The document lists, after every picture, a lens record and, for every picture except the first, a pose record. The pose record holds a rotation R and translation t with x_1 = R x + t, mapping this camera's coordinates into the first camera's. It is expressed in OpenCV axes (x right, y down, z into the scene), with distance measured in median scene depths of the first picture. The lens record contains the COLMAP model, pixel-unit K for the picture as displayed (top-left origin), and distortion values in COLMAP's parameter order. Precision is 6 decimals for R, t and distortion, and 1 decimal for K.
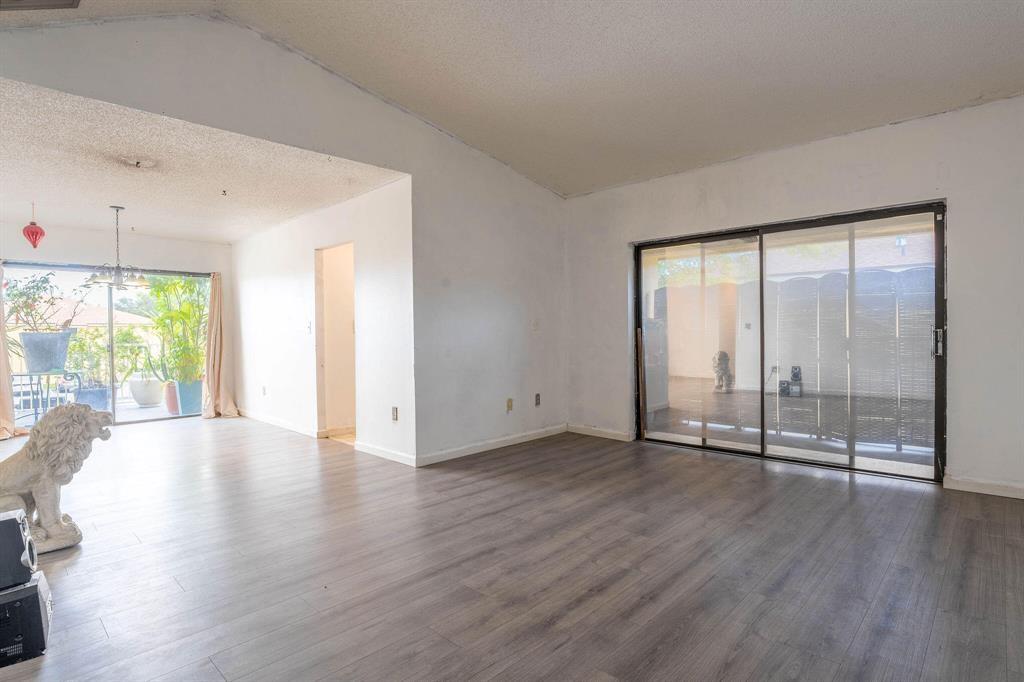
lens RADIAL K [[520.7, 0, 510.5], [0, 520.7, 337.1], [0, 0, 1]] dist [-0.042493, 0.013048]
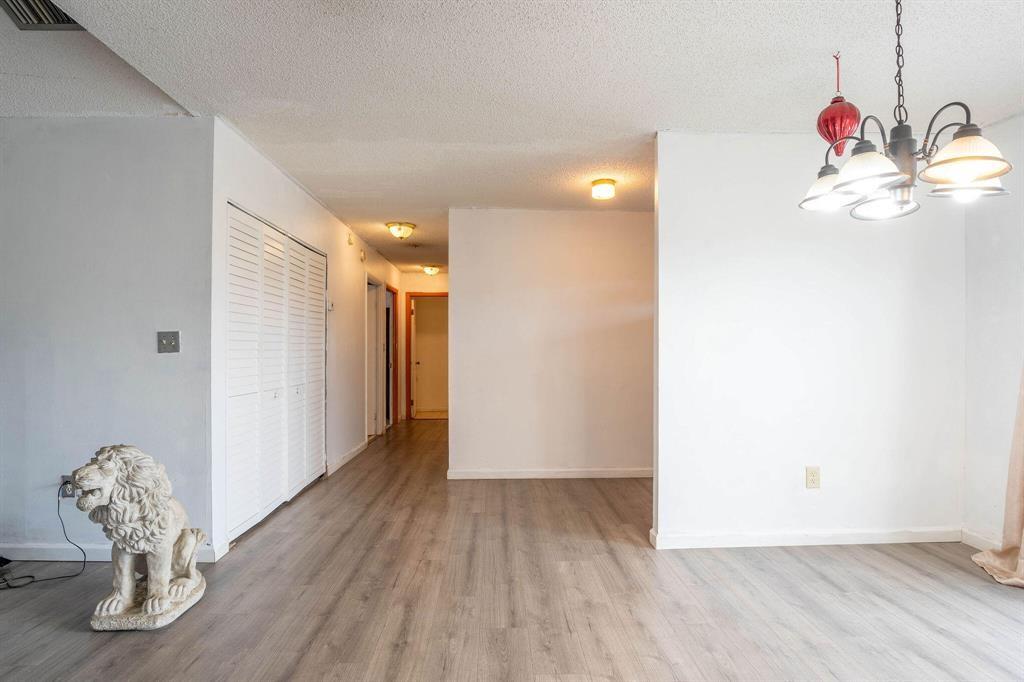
lens RADIAL K [[544.5, 0, 512.0], [0, 544.5, 341.0], [0, 0, 1]] dist [-0.030104, 0.001407]
pose [[-0.692242, -0.005558, -0.721644, -0.743941], [-0.002191, 0.999982, -0.005600, -0.018367], [0.721662, -0.002296, -0.692242, 2.037504]]
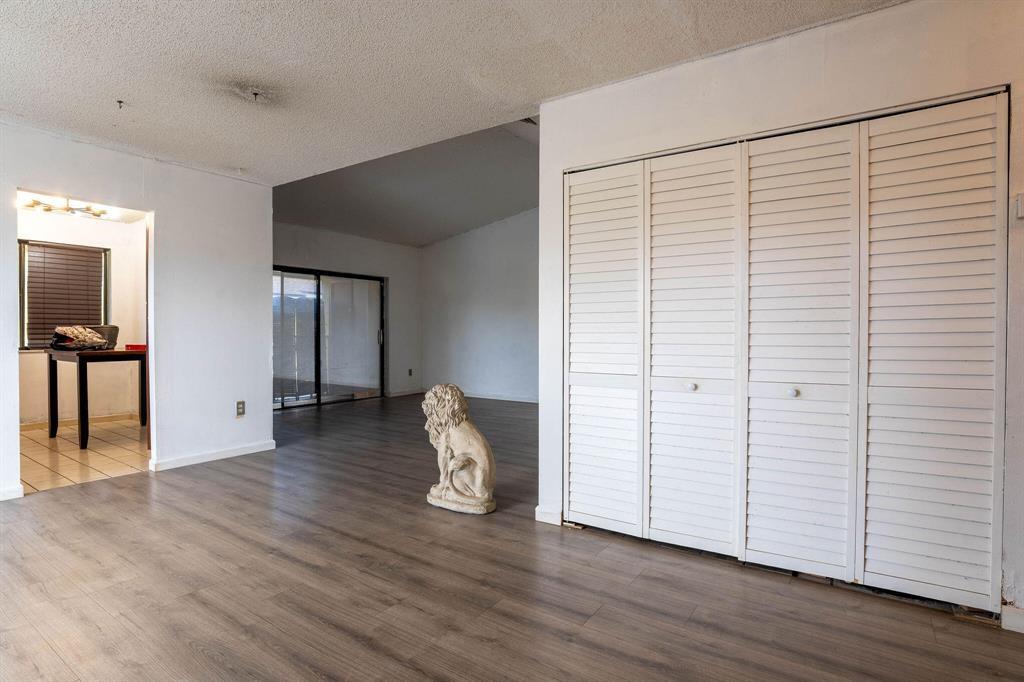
lens RADIAL K [[520.7, 0, 510.5], [0, 520.7, 337.1], [0, 0, 1]] dist [-0.042493, 0.013048]
pose [[-0.173292, 0.002427, 0.984868, -2.213524], [0.007351, 0.999972, -0.001171, 0.023389], [-0.984843, 0.007037, -0.173305, 1.107331]]
